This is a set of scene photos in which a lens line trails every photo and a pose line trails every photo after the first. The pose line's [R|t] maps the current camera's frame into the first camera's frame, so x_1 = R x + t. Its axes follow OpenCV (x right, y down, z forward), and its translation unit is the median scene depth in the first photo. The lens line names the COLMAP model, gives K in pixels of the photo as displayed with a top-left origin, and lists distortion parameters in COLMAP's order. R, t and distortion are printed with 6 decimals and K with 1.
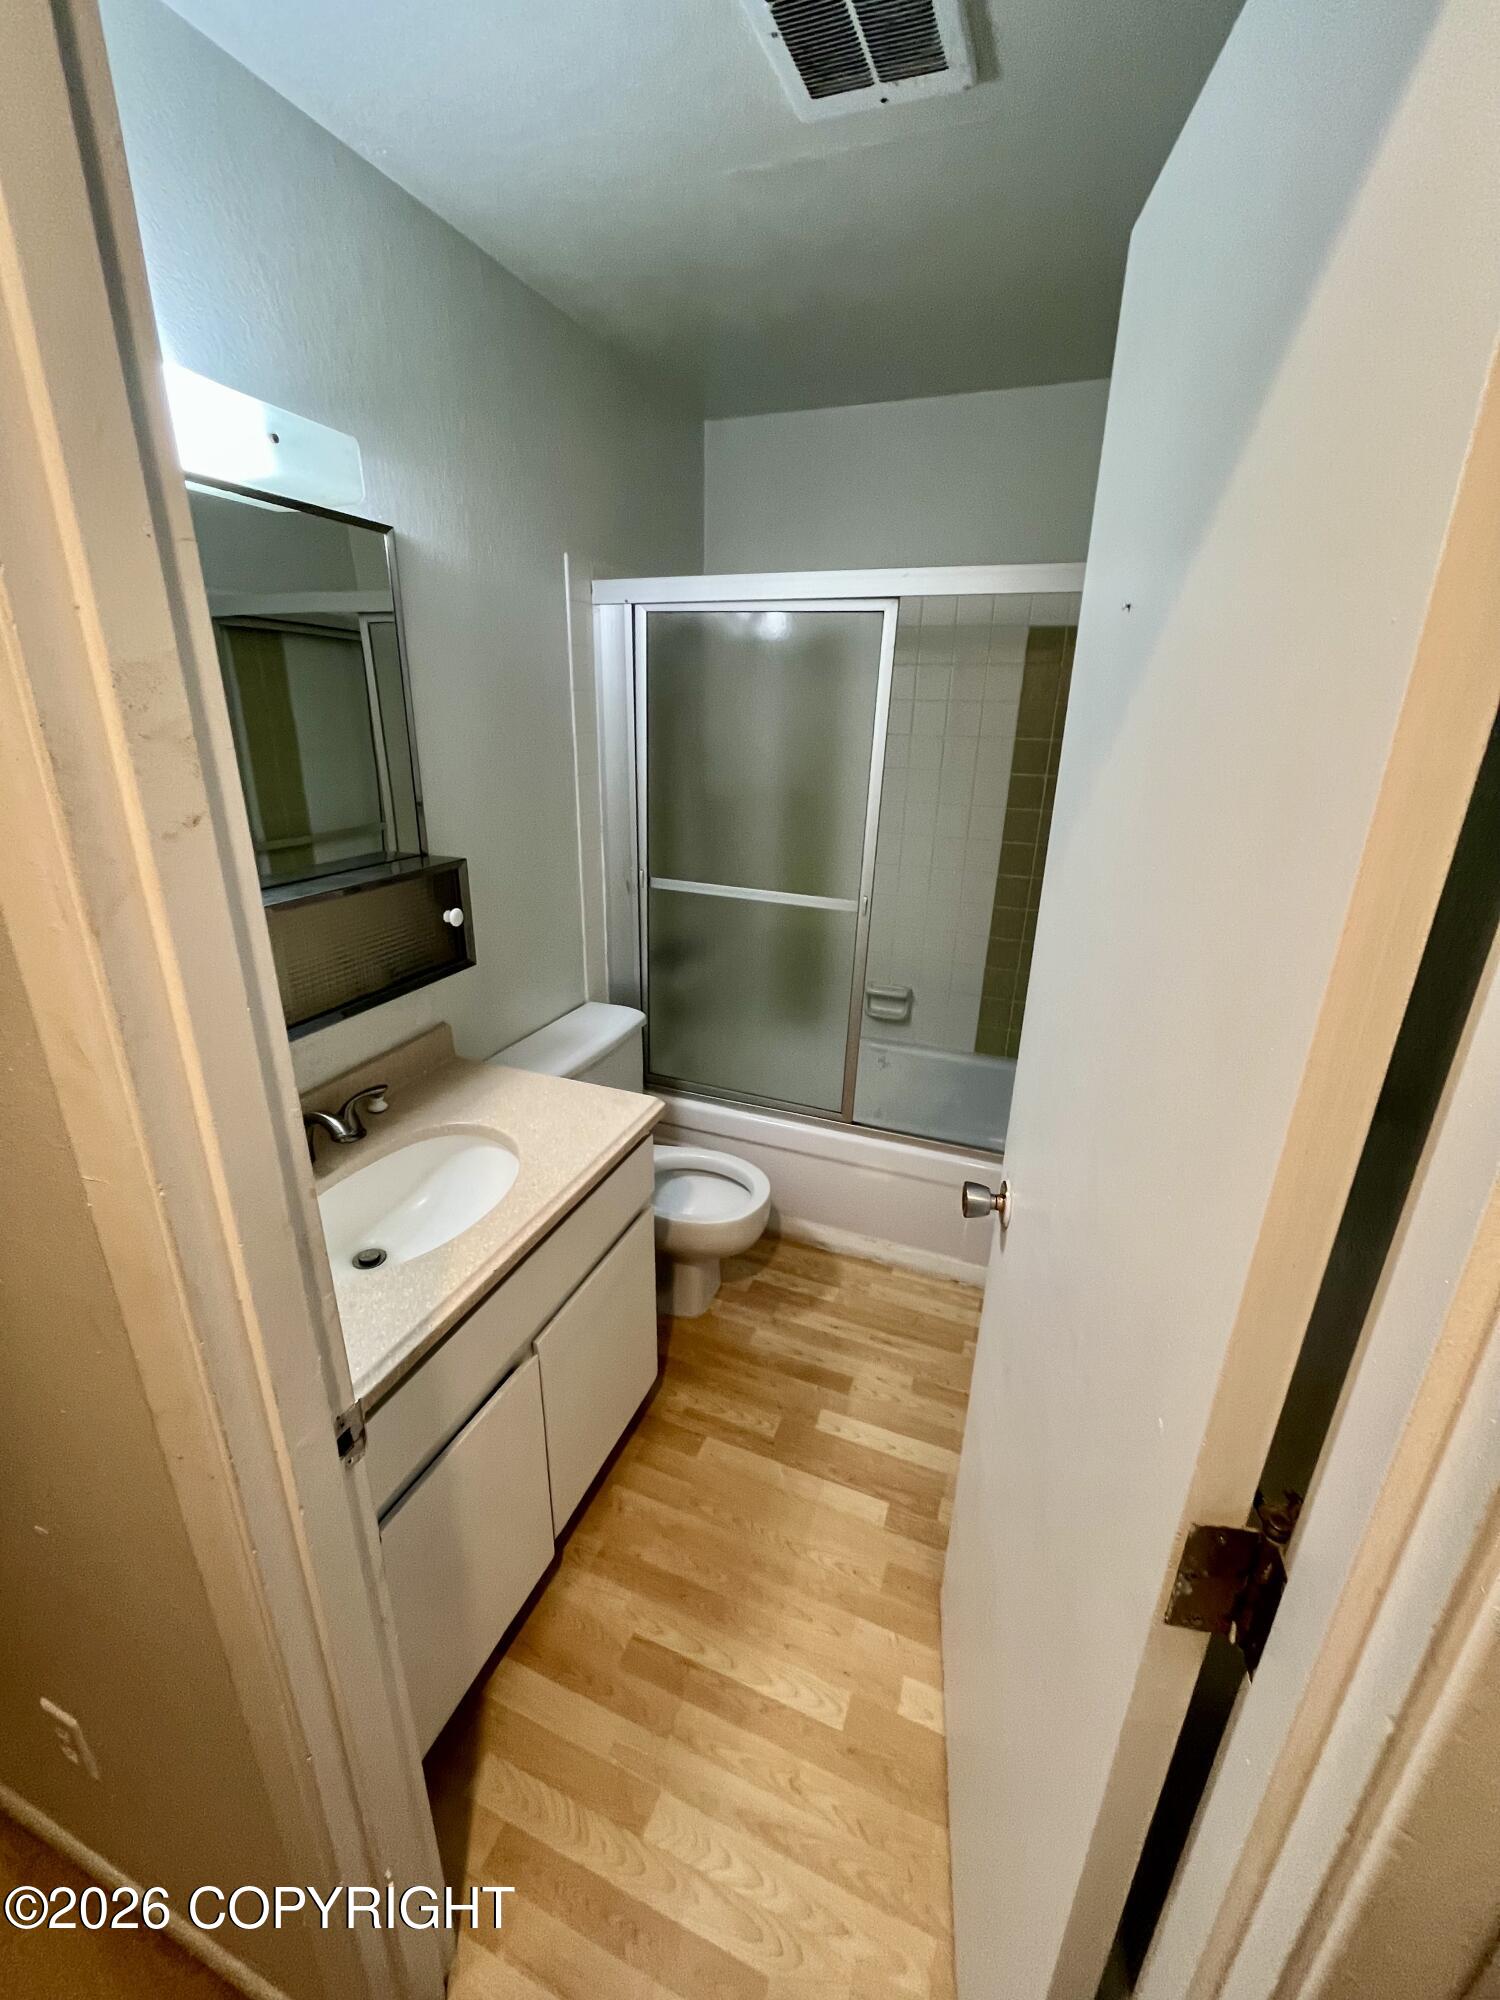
lens RADIAL K [[803.1, 0, 745.6], [0, 803.1, 994.0], [0, 0, 1]] dist [-0.001898, -0.000444]
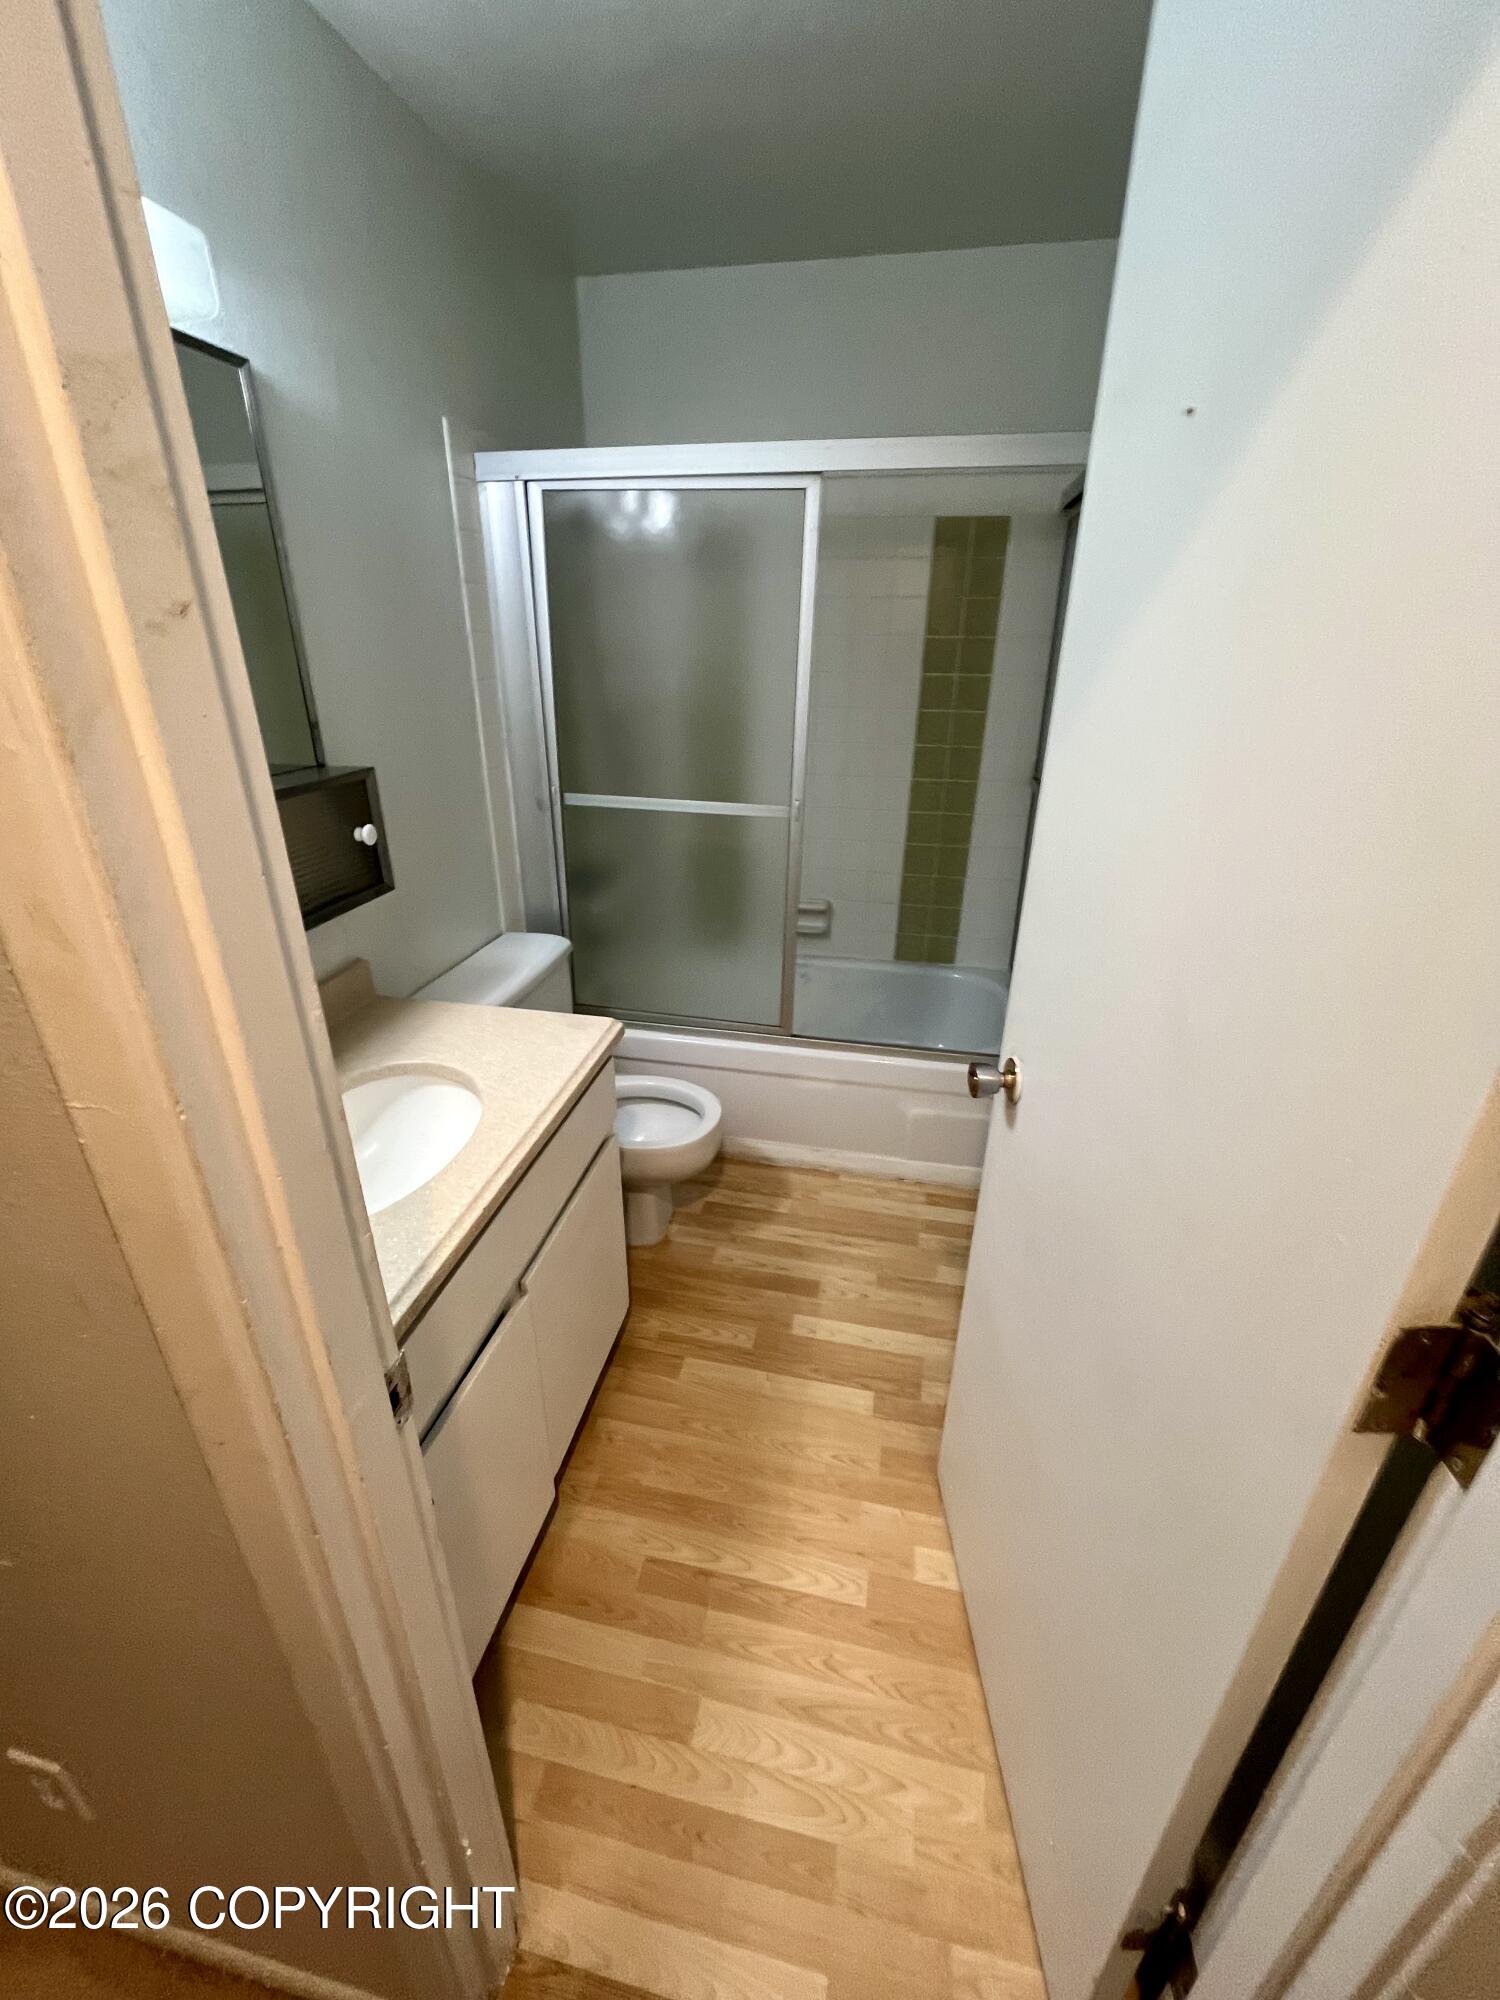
lens RADIAL K [[803.1, 0, 749.5], [0, 803.1, 989.9], [0, 0, 1]] dist [-0.001898, -0.000444]
pose [[0.985607, -0.078575, 0.149680, -0.094305], [0.067206, 0.994562, 0.079559, 0.032574], [-0.155117, -0.068354, 0.985528, 0.051436]]
